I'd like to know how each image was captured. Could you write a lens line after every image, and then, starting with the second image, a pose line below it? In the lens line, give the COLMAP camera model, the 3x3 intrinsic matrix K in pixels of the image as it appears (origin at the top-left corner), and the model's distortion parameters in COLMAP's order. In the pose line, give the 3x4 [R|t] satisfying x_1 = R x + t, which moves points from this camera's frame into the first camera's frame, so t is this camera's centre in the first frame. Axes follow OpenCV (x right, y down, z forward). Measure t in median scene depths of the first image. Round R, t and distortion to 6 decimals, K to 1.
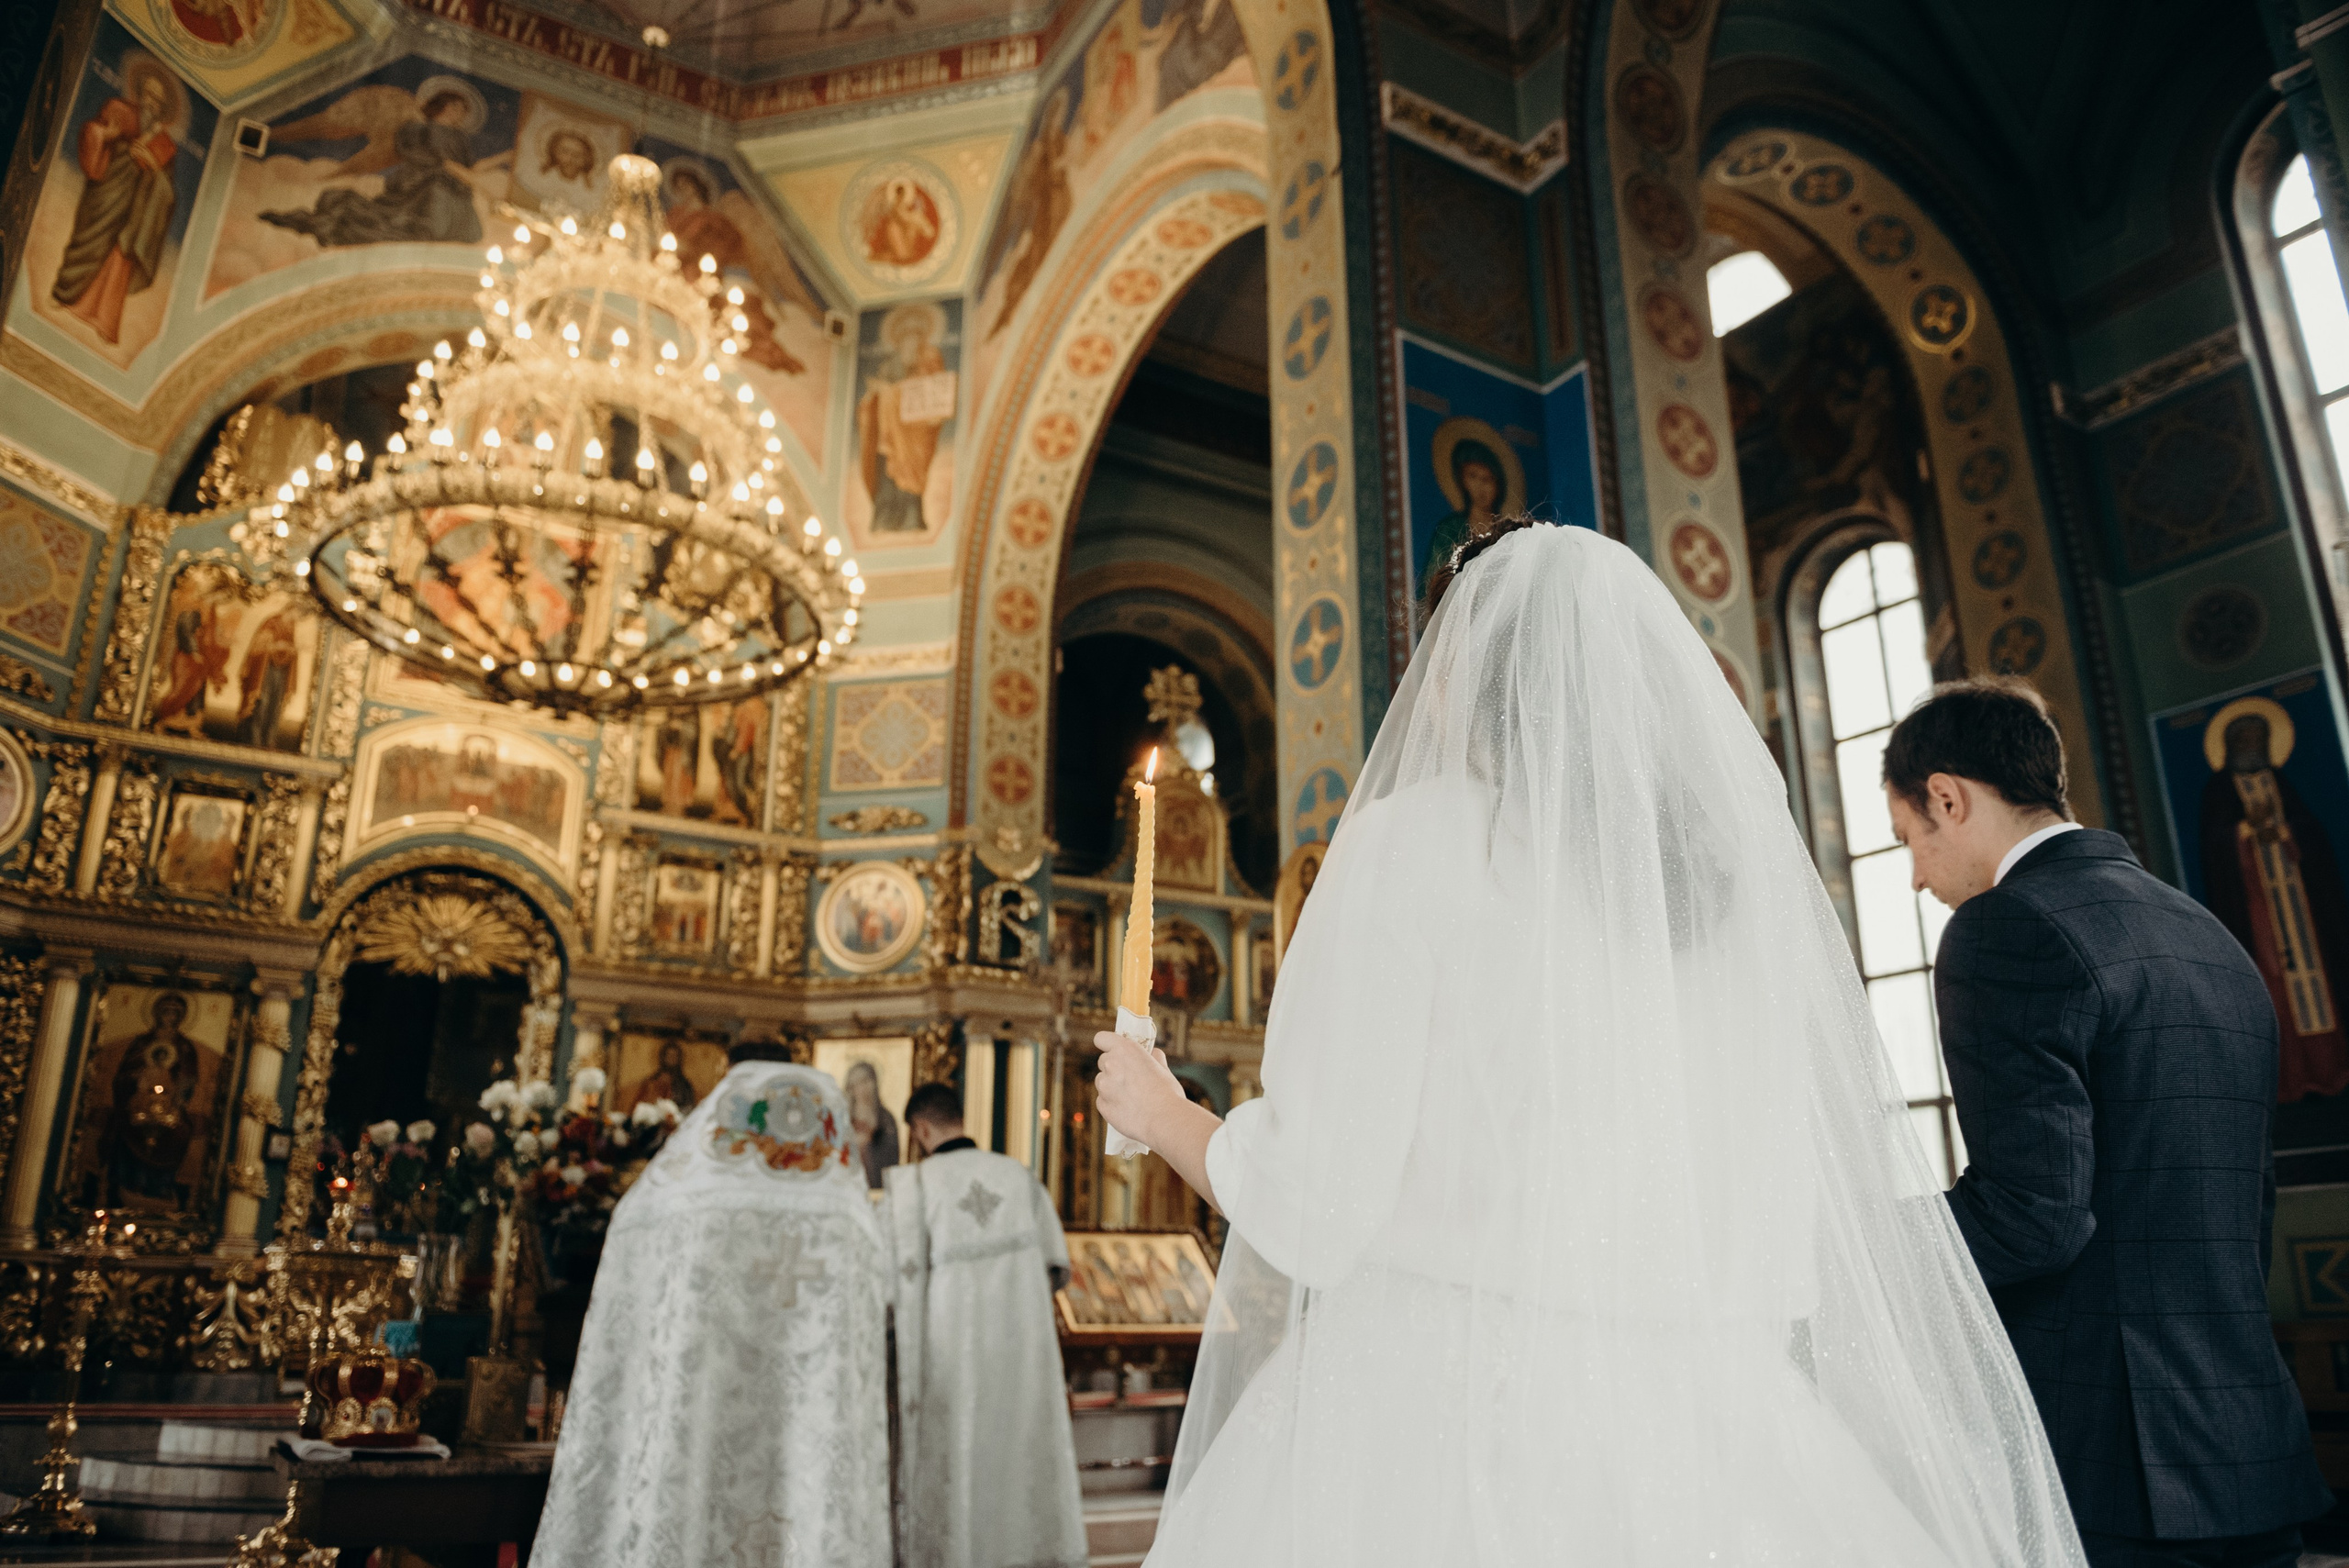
lens RADIAL K [[1633.0, 0, 1170.6], [0, 1633.0, 782.8], [0, 0, 1]] dist [-0.051025, -0.004568]
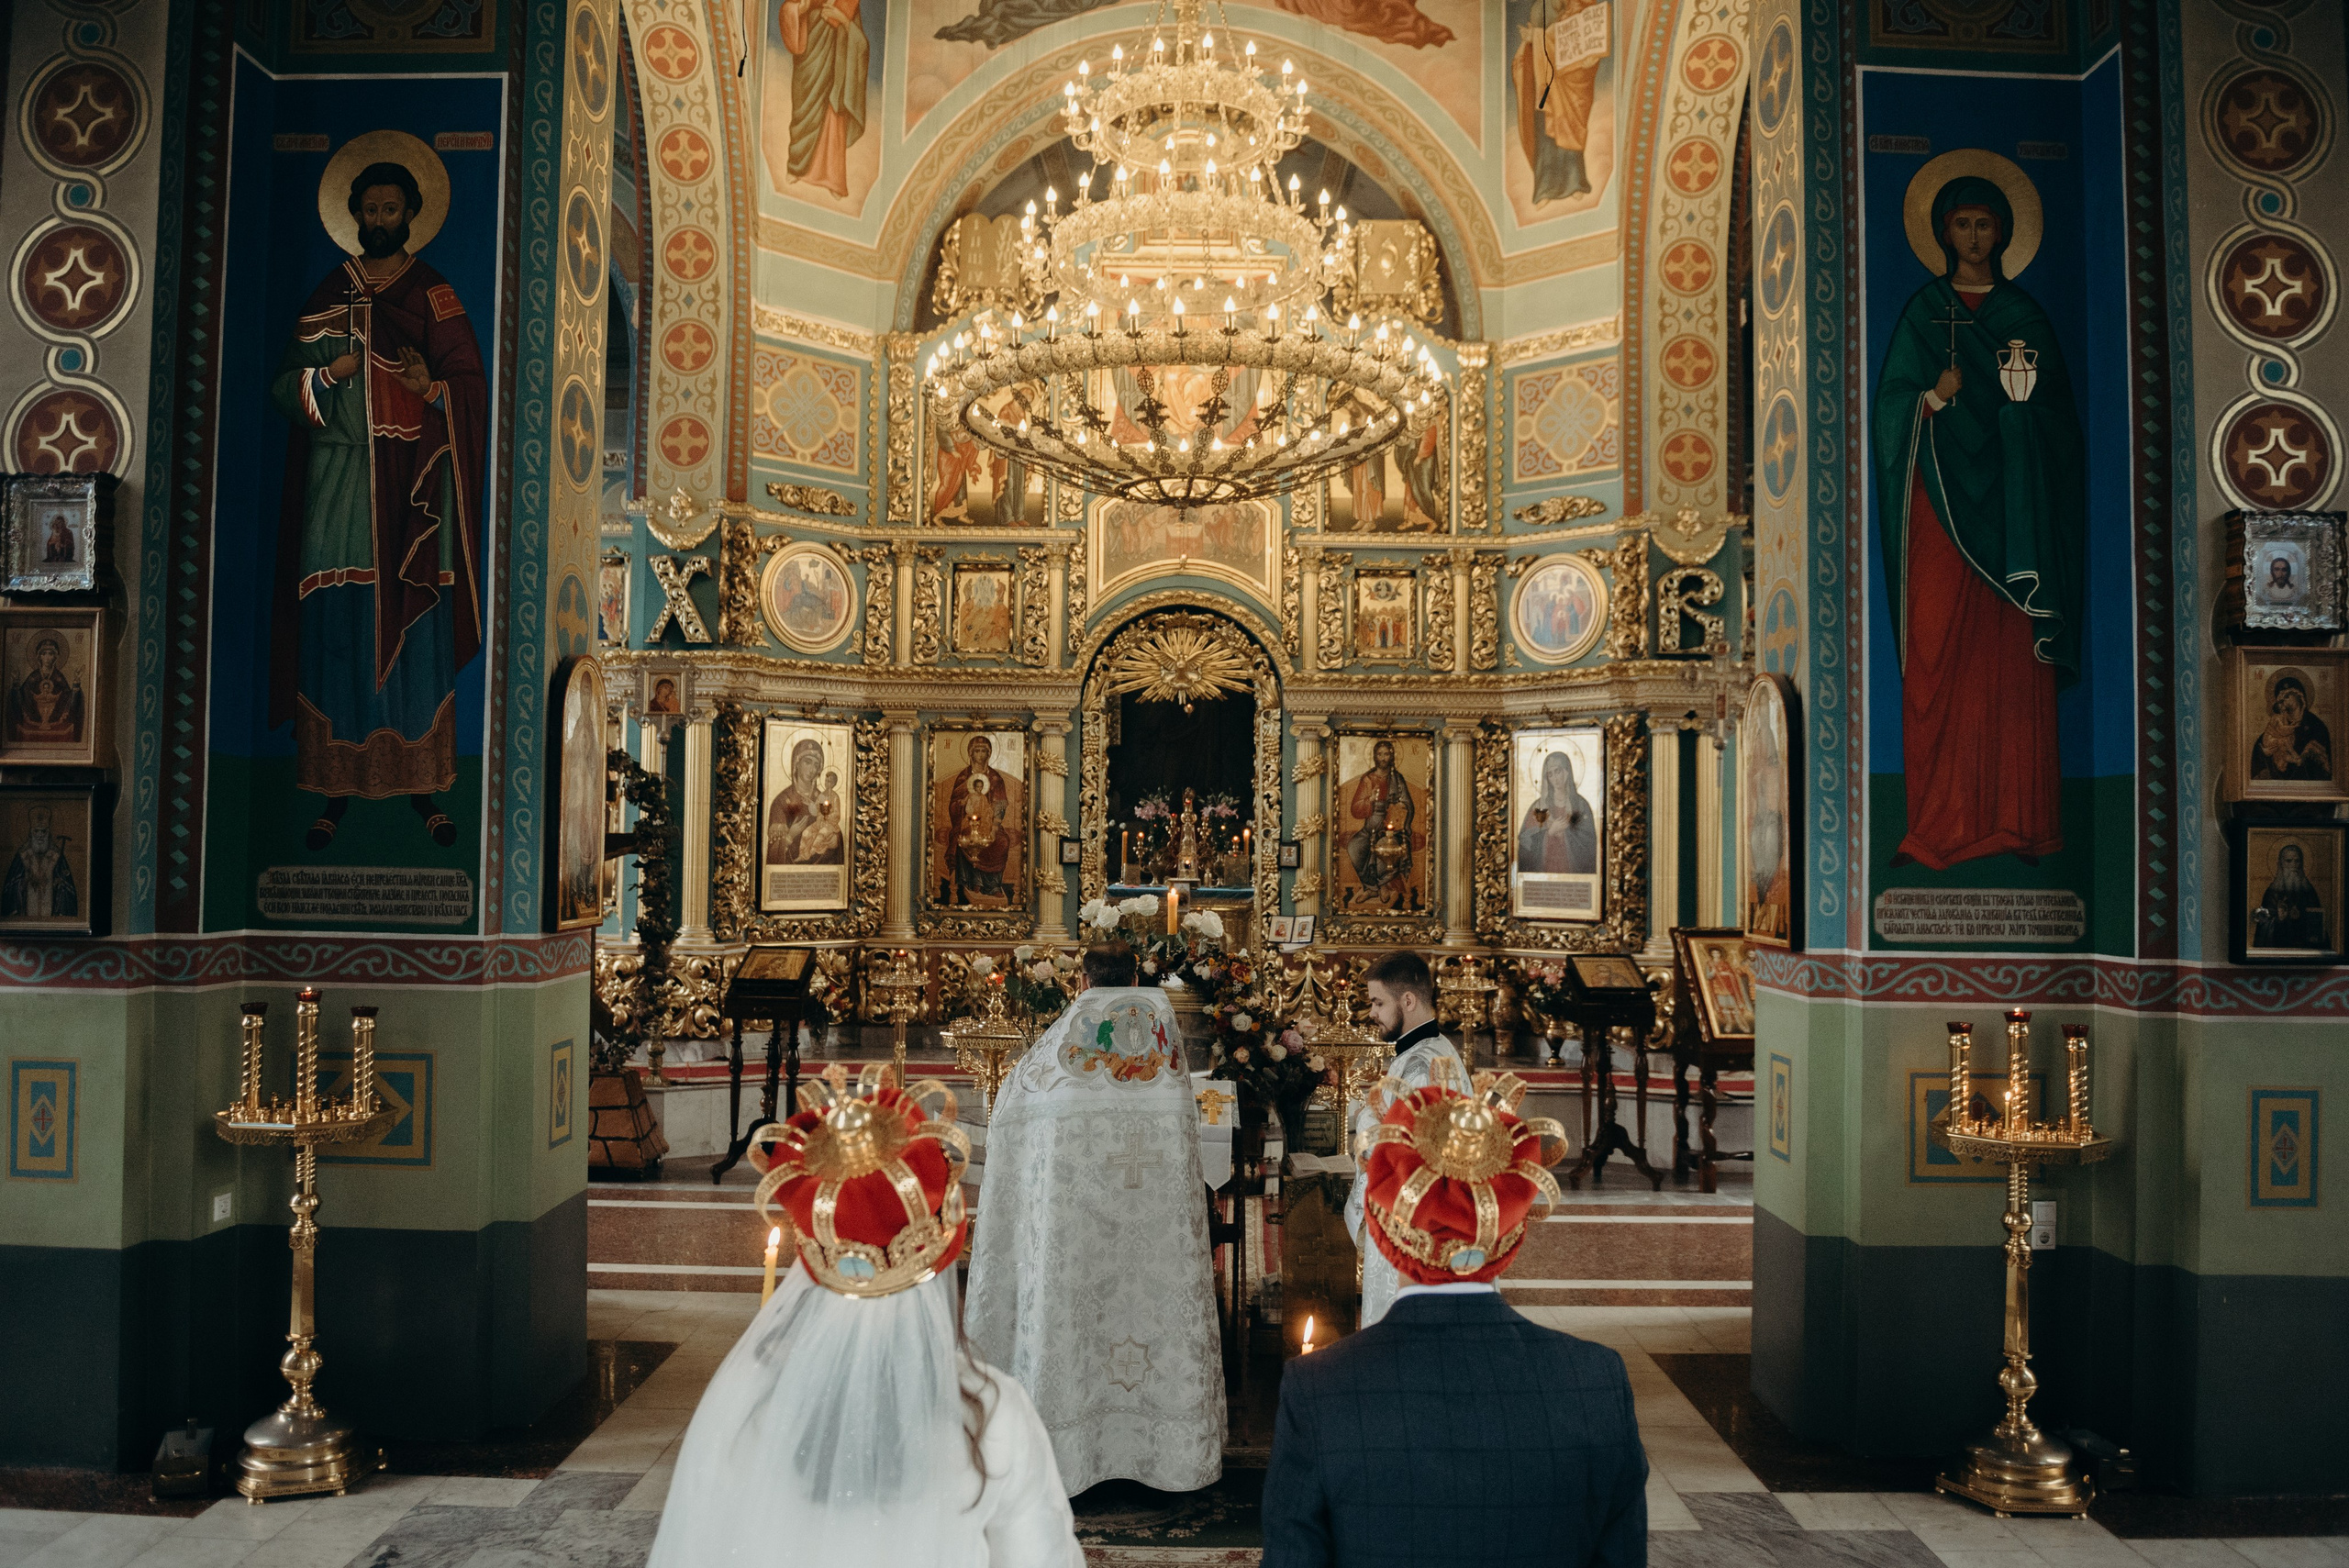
lens RADIAL K [[1656.9, 0, 1174.5], [0, 1656.9, 784.0], [0, 0, 1]] dist [-0.043375, -0.008704]
pose [[0.853098, -0.010164, -0.521651, 0.157450], [0.154889, 0.959672, 0.234603, -0.097394], [0.498229, -0.280938, 0.820269, 0.001729]]
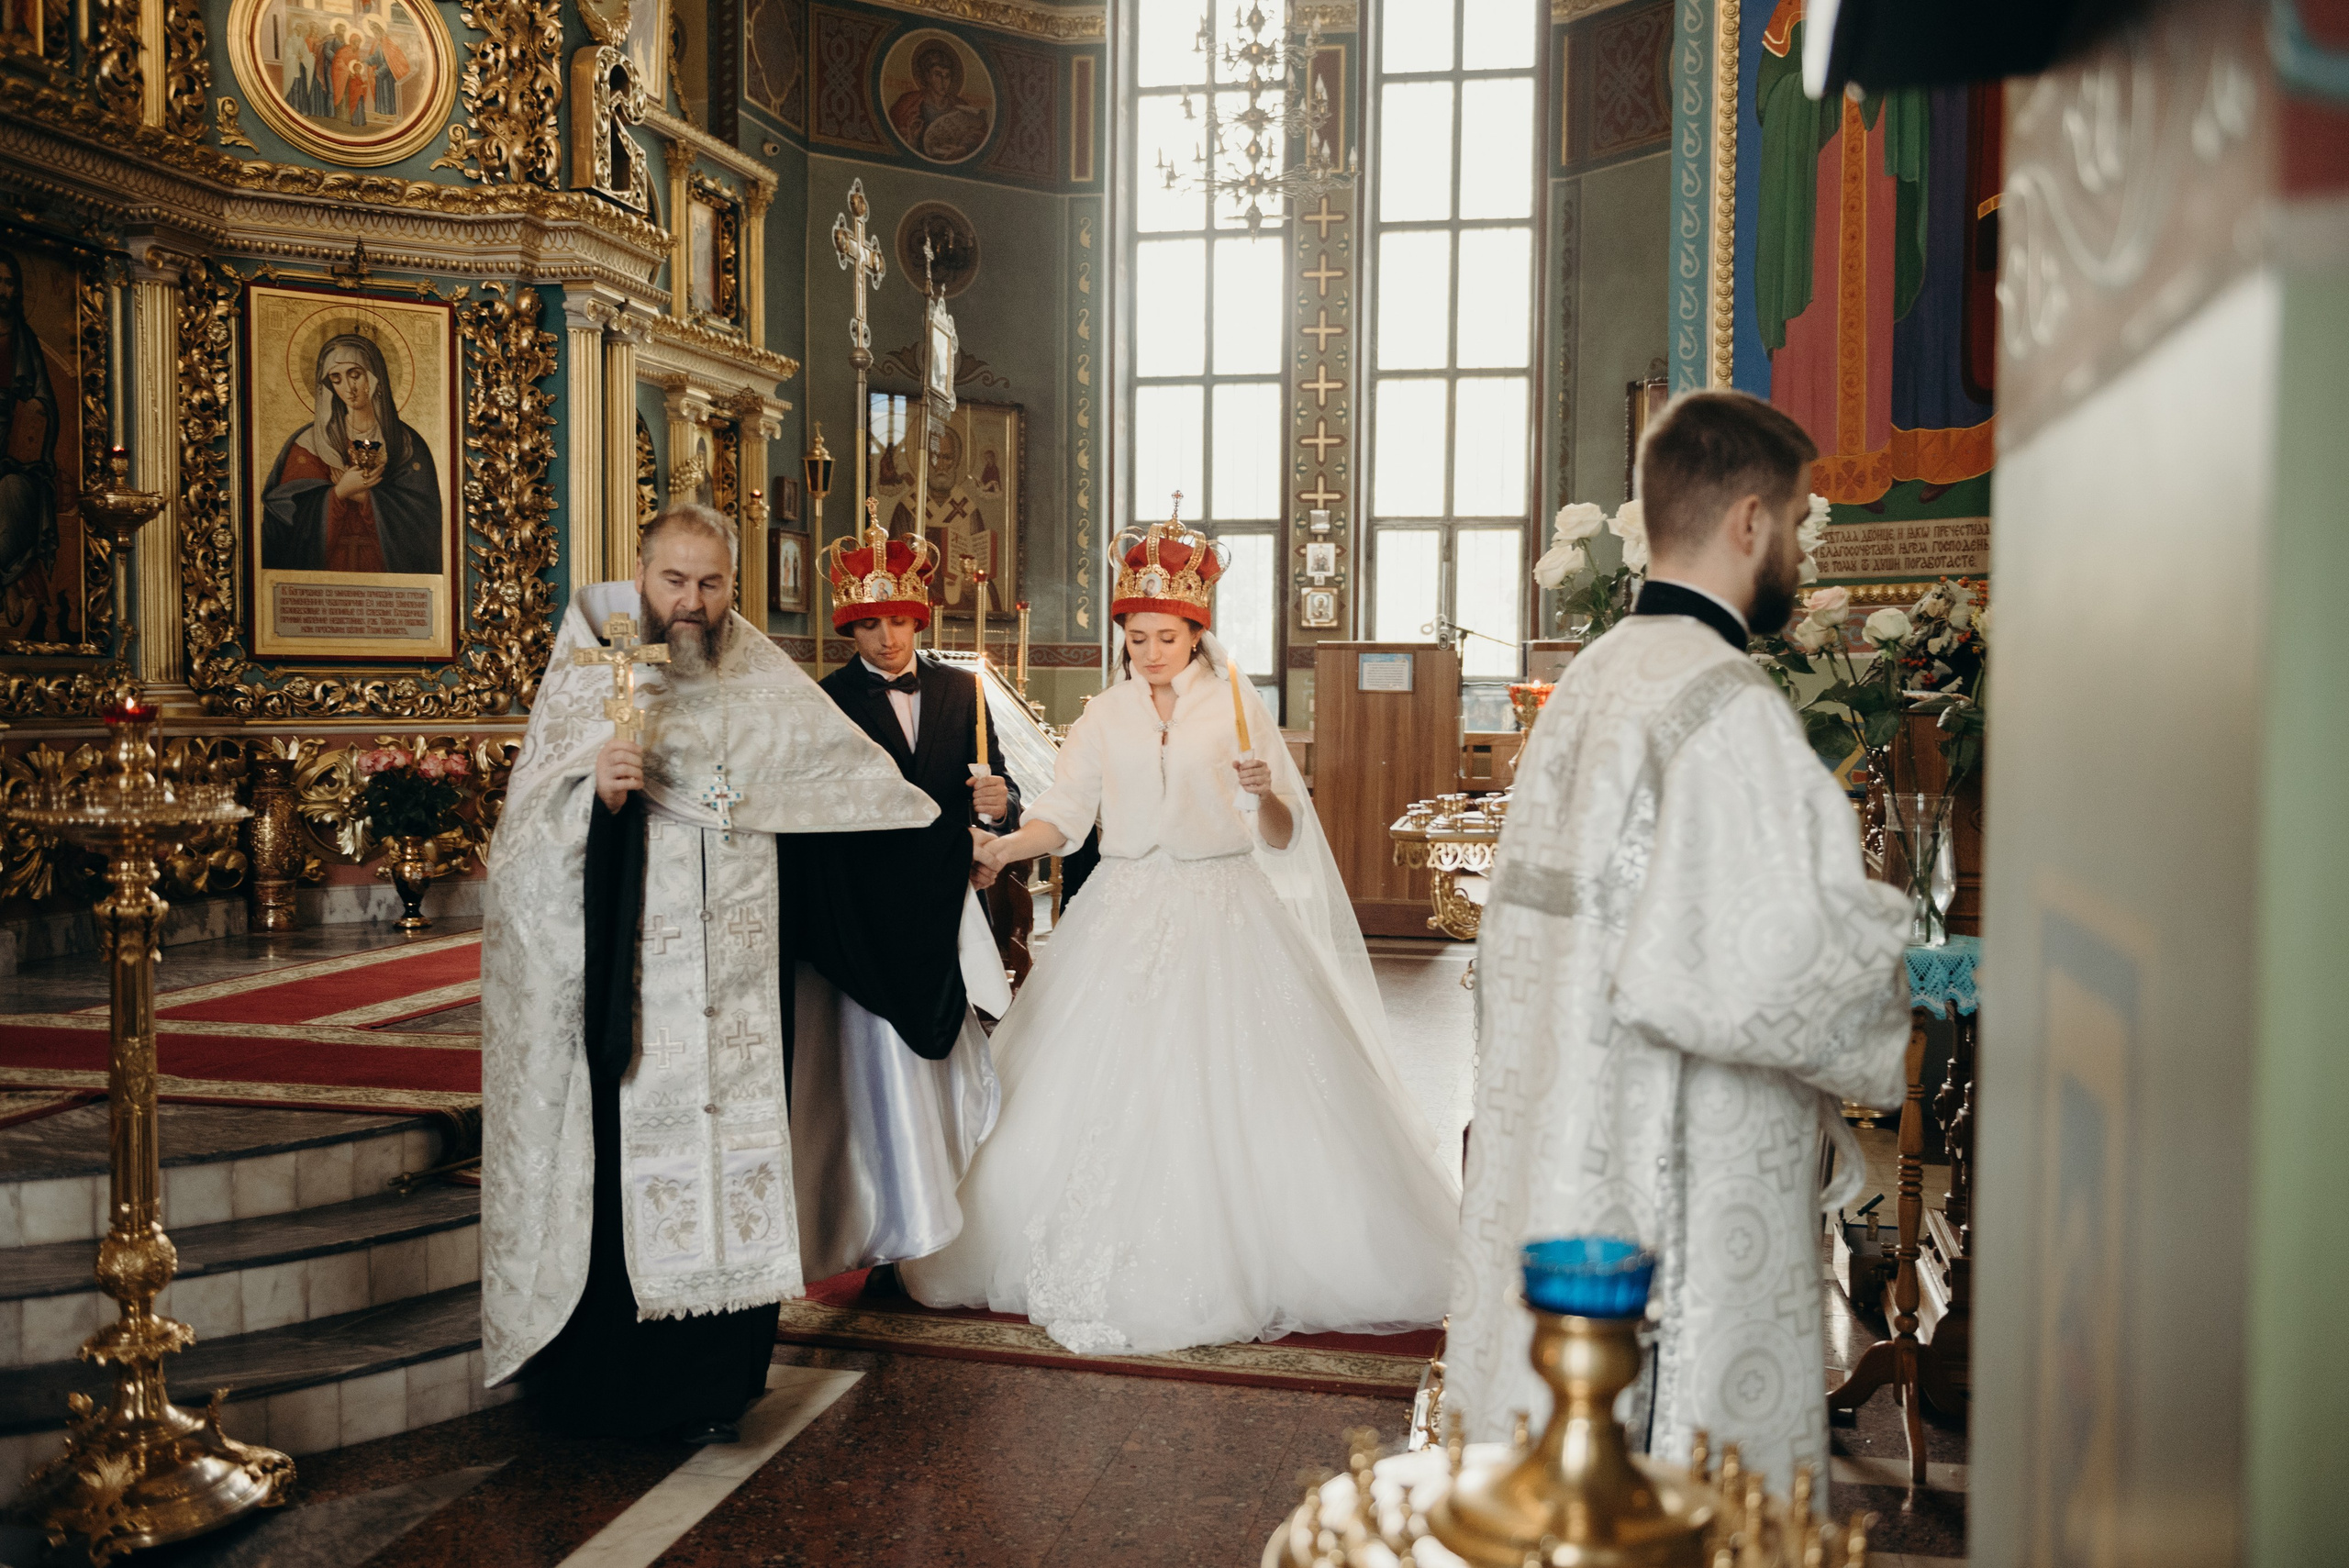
lens RADIAL K [[2112.2, 0, 1174.5], [0, 2112.2, 784.0], [0, 0, 1]] dist [0.010167, 0.000660]
pose [[0.684626, -0.031484, 0.728214, -0.530697], [-0.235860, 0.935746, 0.262200, 0.062956], [-0.689679, -0.351265, 0.633211, 0.318070]]
